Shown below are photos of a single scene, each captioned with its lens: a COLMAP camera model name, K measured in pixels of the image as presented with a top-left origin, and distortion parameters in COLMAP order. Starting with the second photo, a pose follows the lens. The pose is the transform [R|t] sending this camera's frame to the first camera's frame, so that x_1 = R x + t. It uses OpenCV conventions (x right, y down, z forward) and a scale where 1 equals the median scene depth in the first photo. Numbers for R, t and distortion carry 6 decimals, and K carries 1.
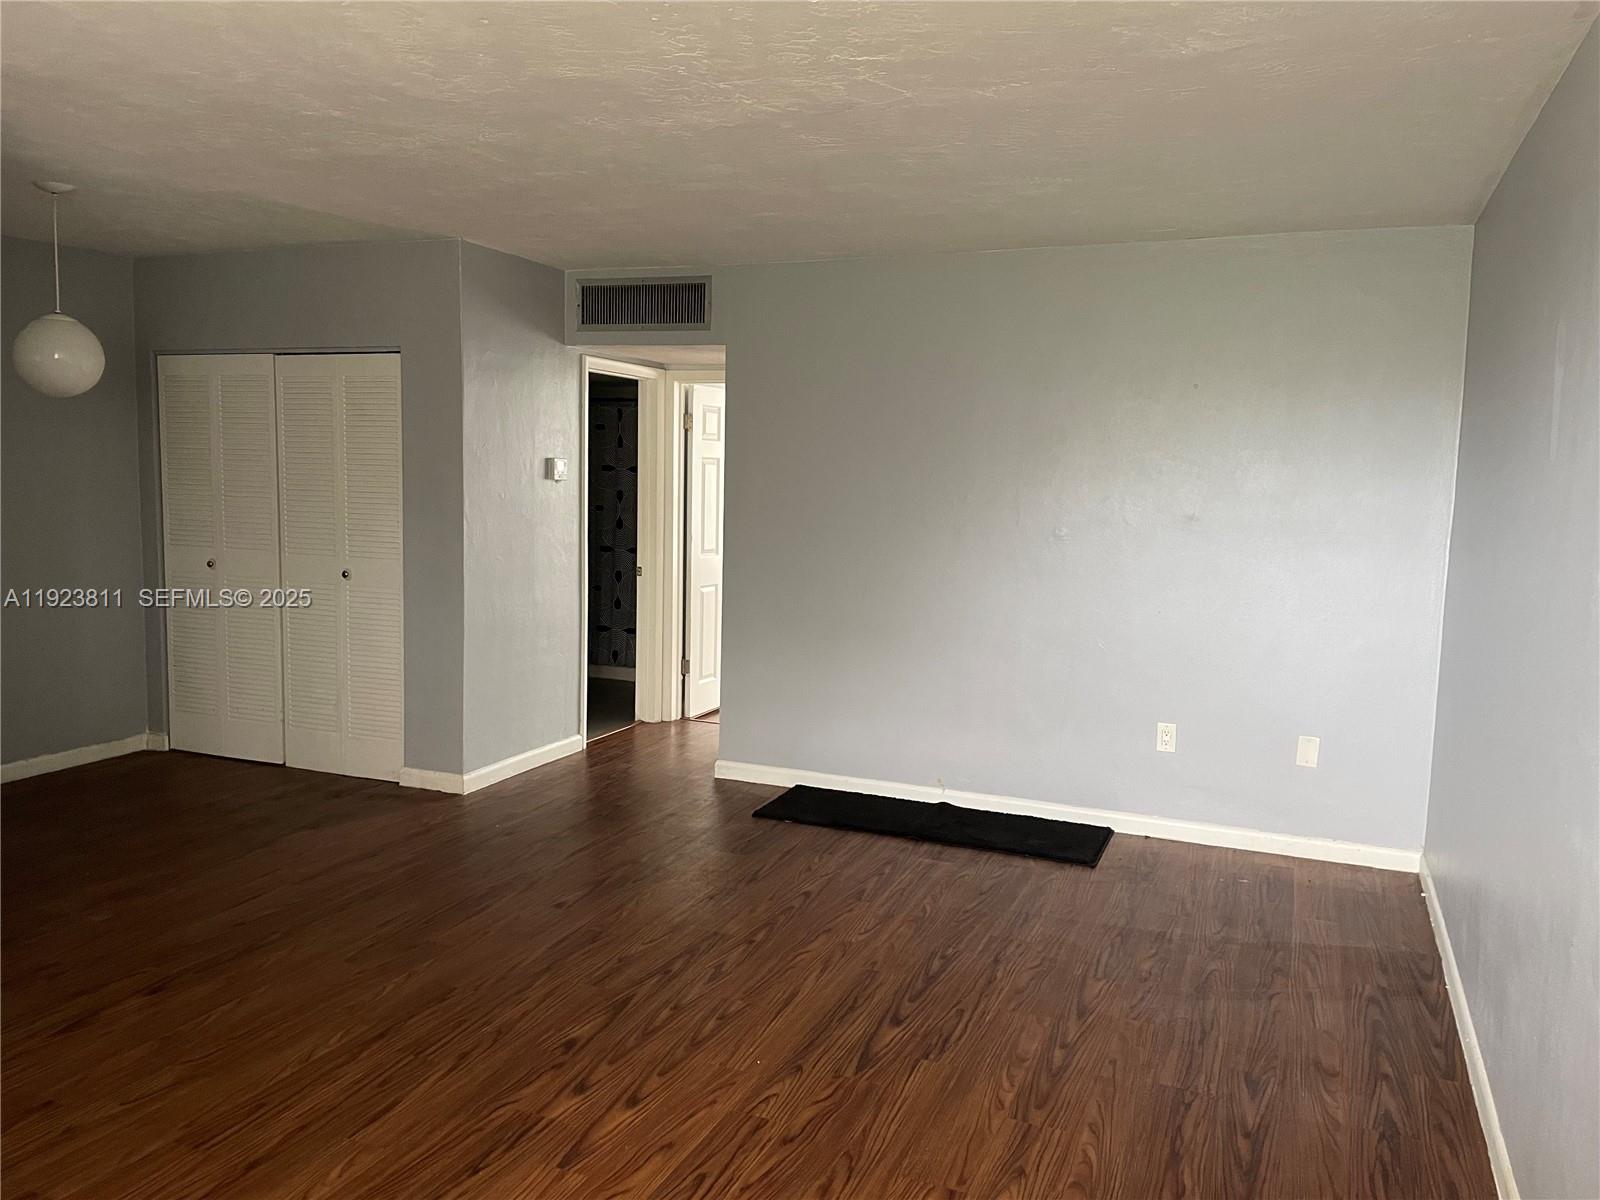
lens RADIAL K [[1198.8, 0, 799.7], [0, 1198.8, 598.2], [0, 0, 1]] dist [0.013191, -0.036253]
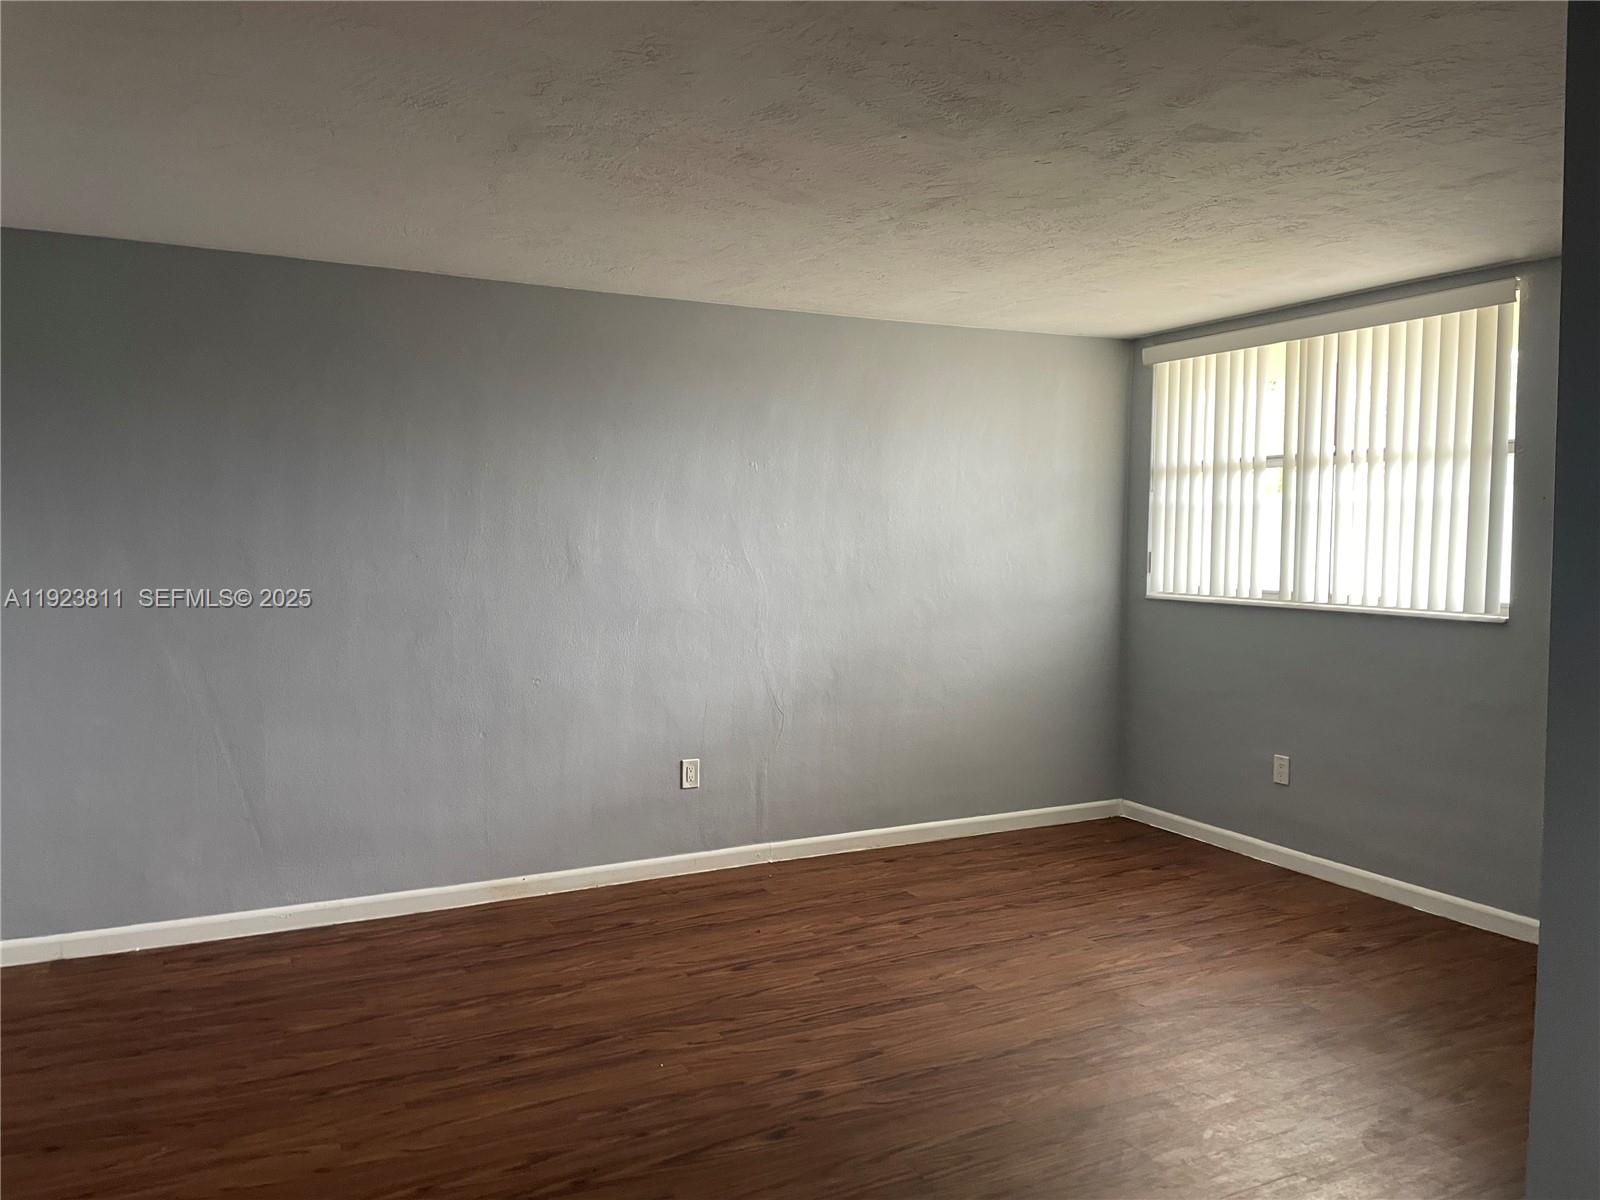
lens RADIAL K [[1198.8, 0, 800.2], [0, 1198.8, 601.8], [0, 0, 1]] dist [0.013191, -0.036253]
pose [[-0.768593, -0.066685, 0.636253, -0.866133], [0.042340, 0.987070, 0.154599, -0.209853], [-0.638336, 0.145763, -0.755831, 1.825461]]
